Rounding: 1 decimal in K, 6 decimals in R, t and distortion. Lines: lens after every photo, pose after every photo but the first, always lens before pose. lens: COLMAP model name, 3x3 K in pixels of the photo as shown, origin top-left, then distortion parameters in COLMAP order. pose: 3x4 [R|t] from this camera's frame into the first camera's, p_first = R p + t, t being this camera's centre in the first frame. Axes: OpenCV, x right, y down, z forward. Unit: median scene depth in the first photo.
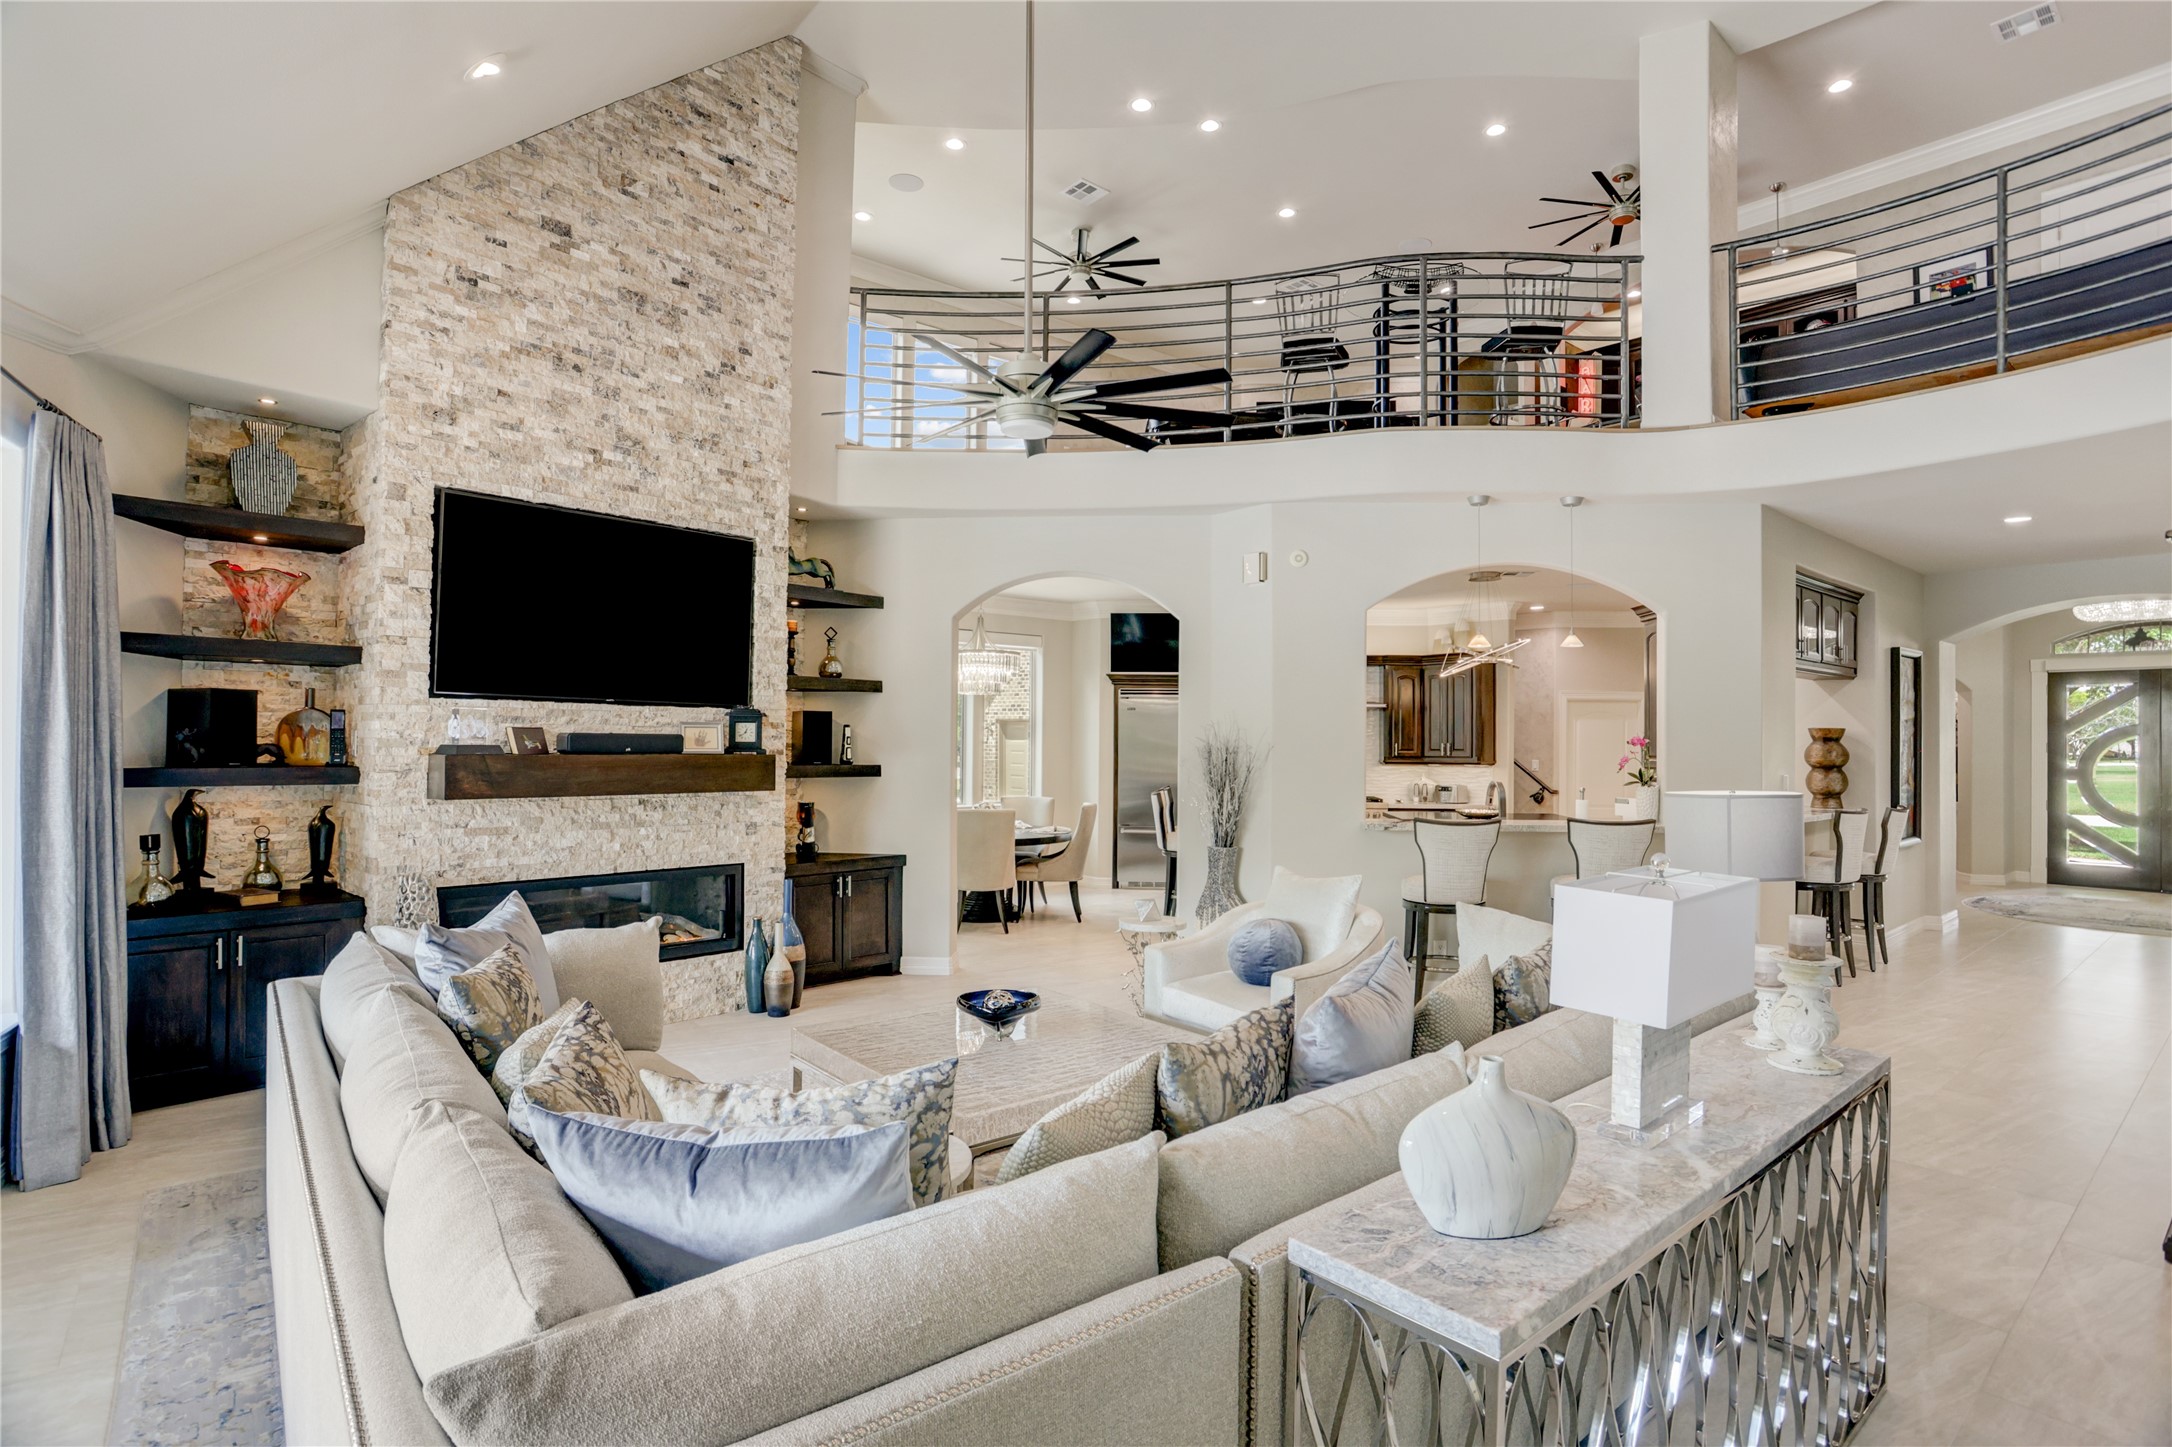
lens RADIAL K [[1071.5, 0, 1082.7], [0, 1071.5, 739.6], [0, 0, 1]] dist [-0.056039, 0.014725]
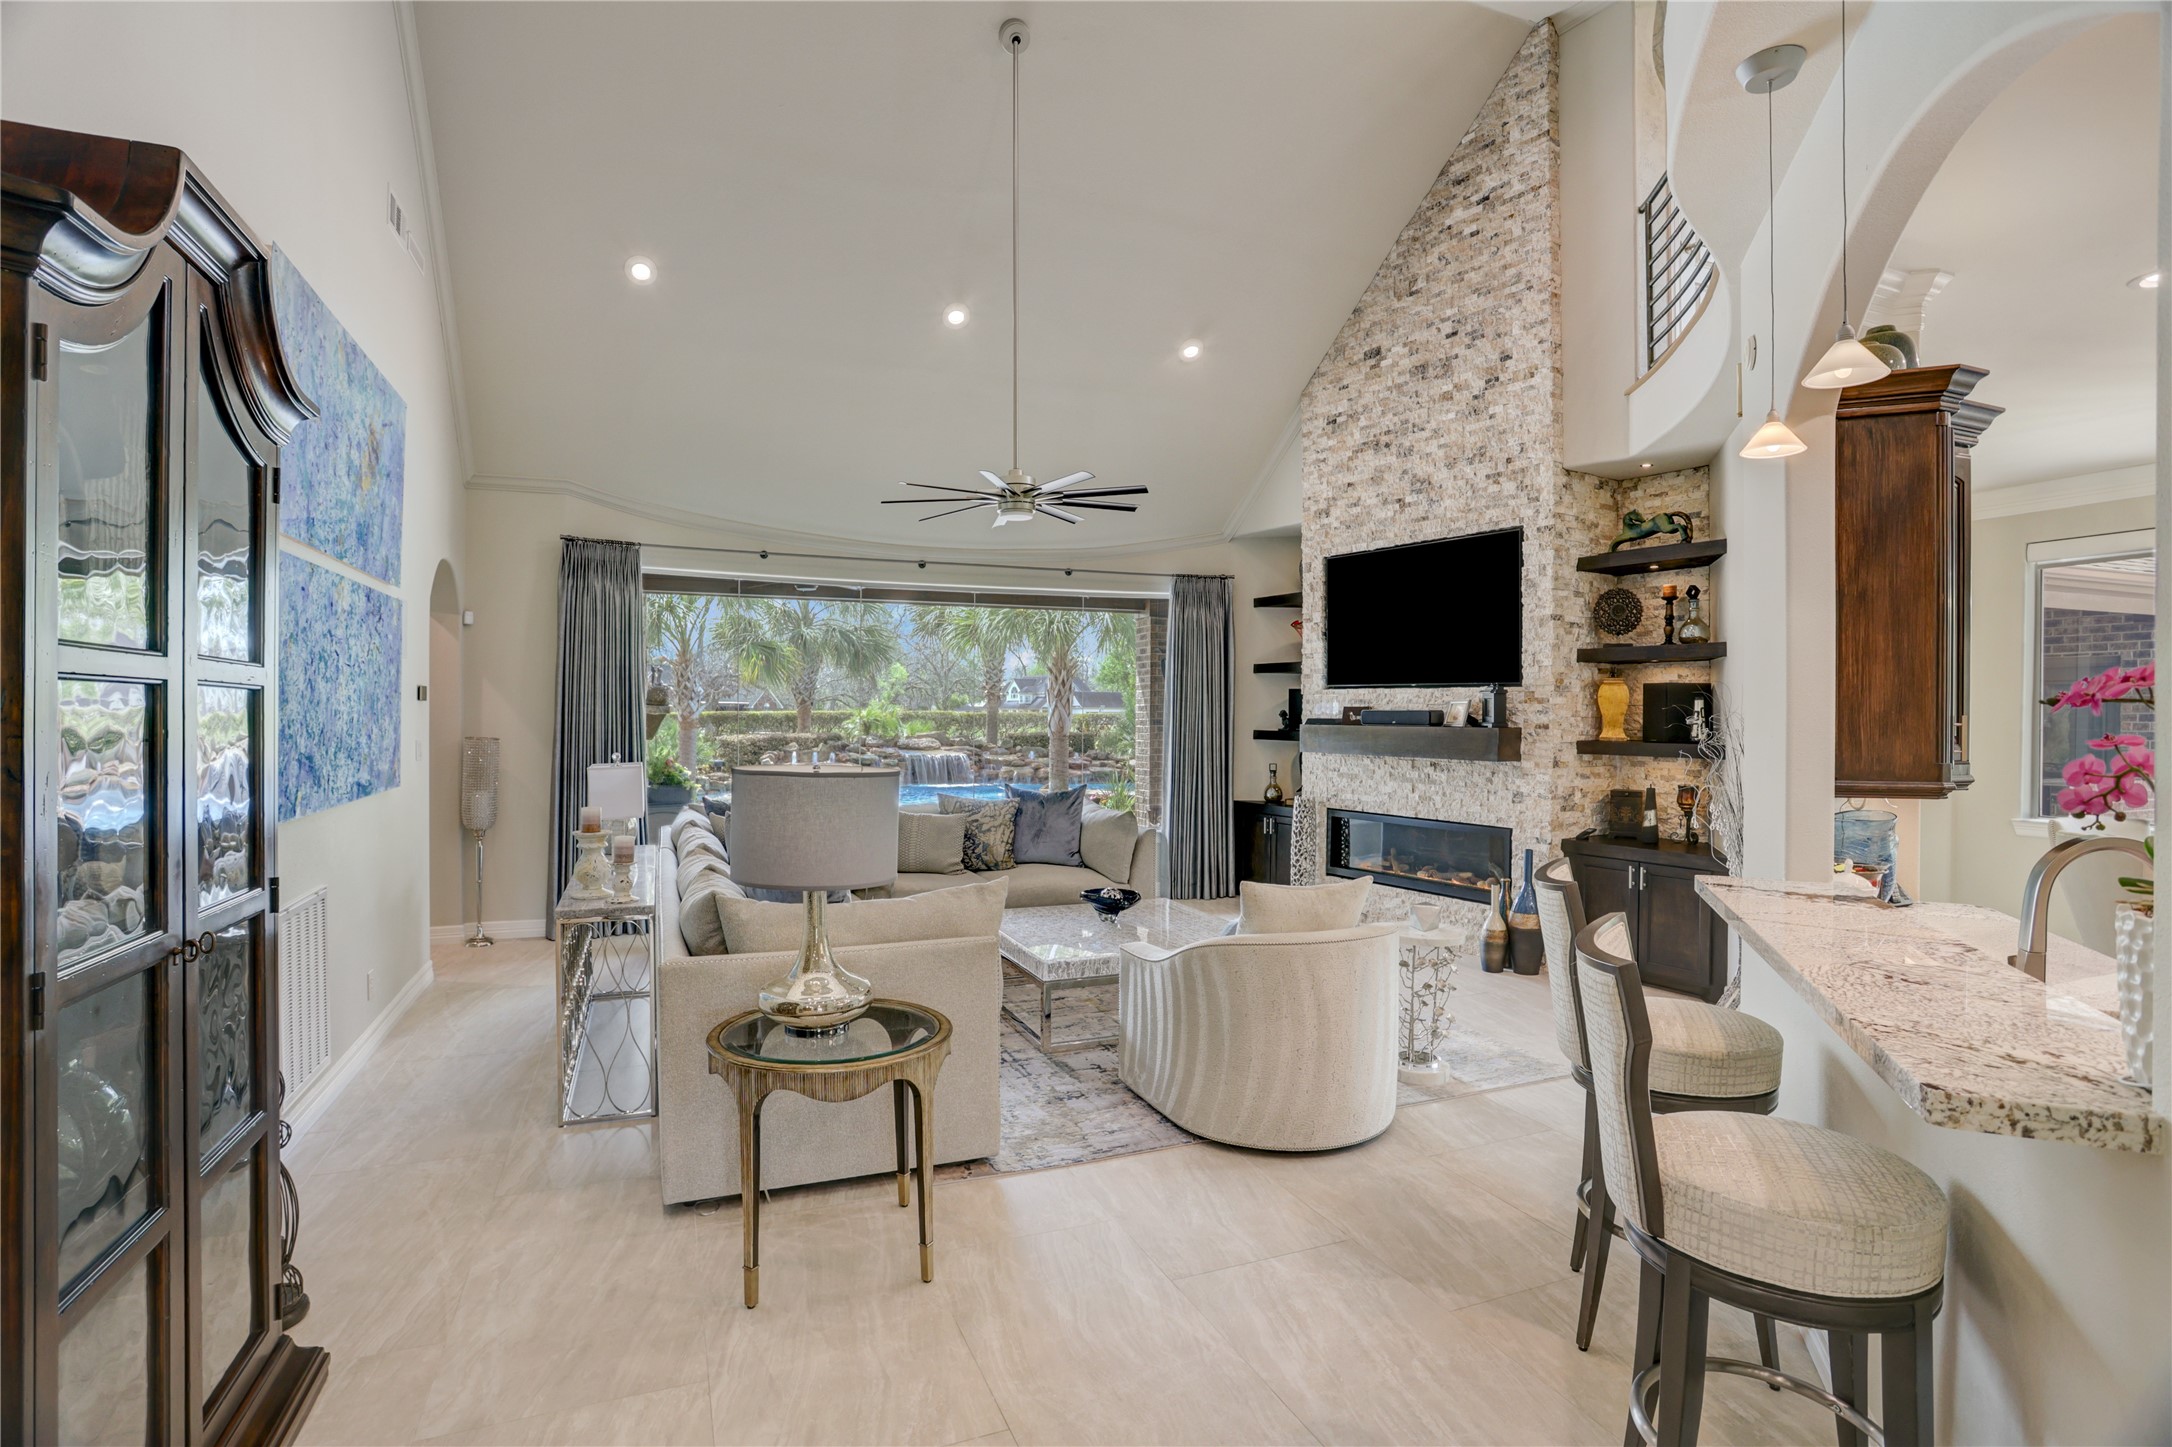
lens RADIAL K [[1071.5, 0, 1096.8], [0, 1071.5, 728.1], [0, 0, 1]] dist [-0.056039, 0.014725]
pose [[-0.291376, 0.001555, -0.956607, 0.926837], [-0.005810, 0.999977, 0.003395, 0.014139], [0.956591, 0.006547, -0.291361, 1.005970]]
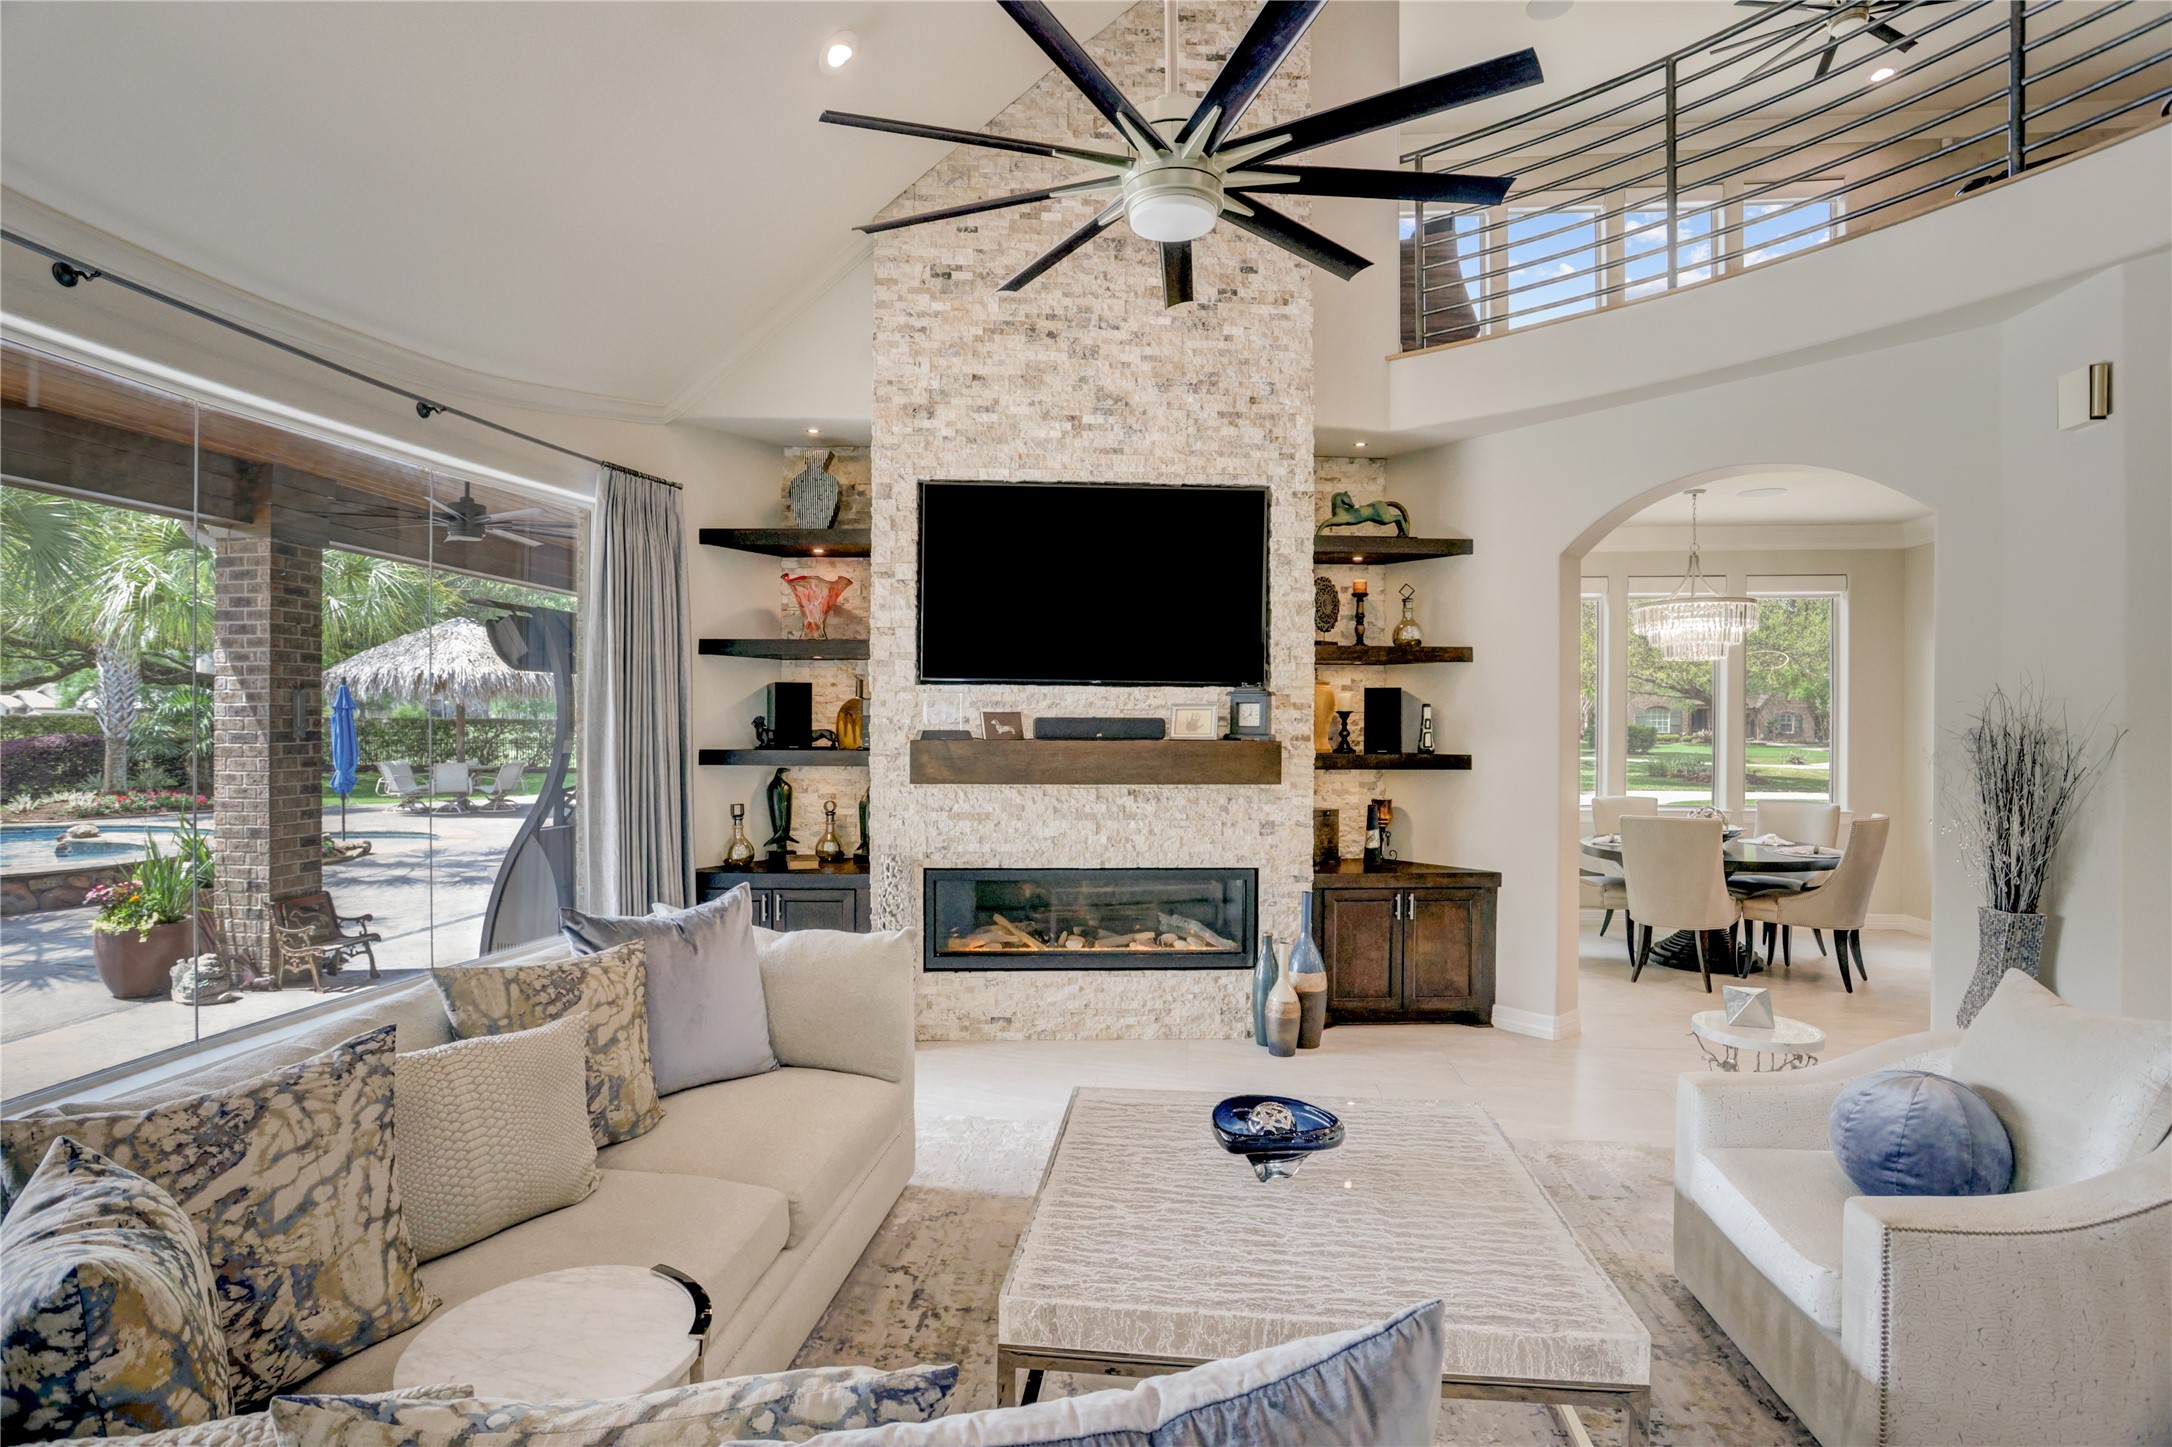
lens RADIAL K [[1071.5, 0, 1081.1], [0, 1071.5, 727.7], [0, 0, 1]] dist [-0.056039, 0.014725]
pose [[0.691304, -0.003737, -0.722554, 0.225152], [0.006056, 0.999981, 0.000622, 0.002525], [0.722539, -0.004806, 0.691314, 0.337817]]
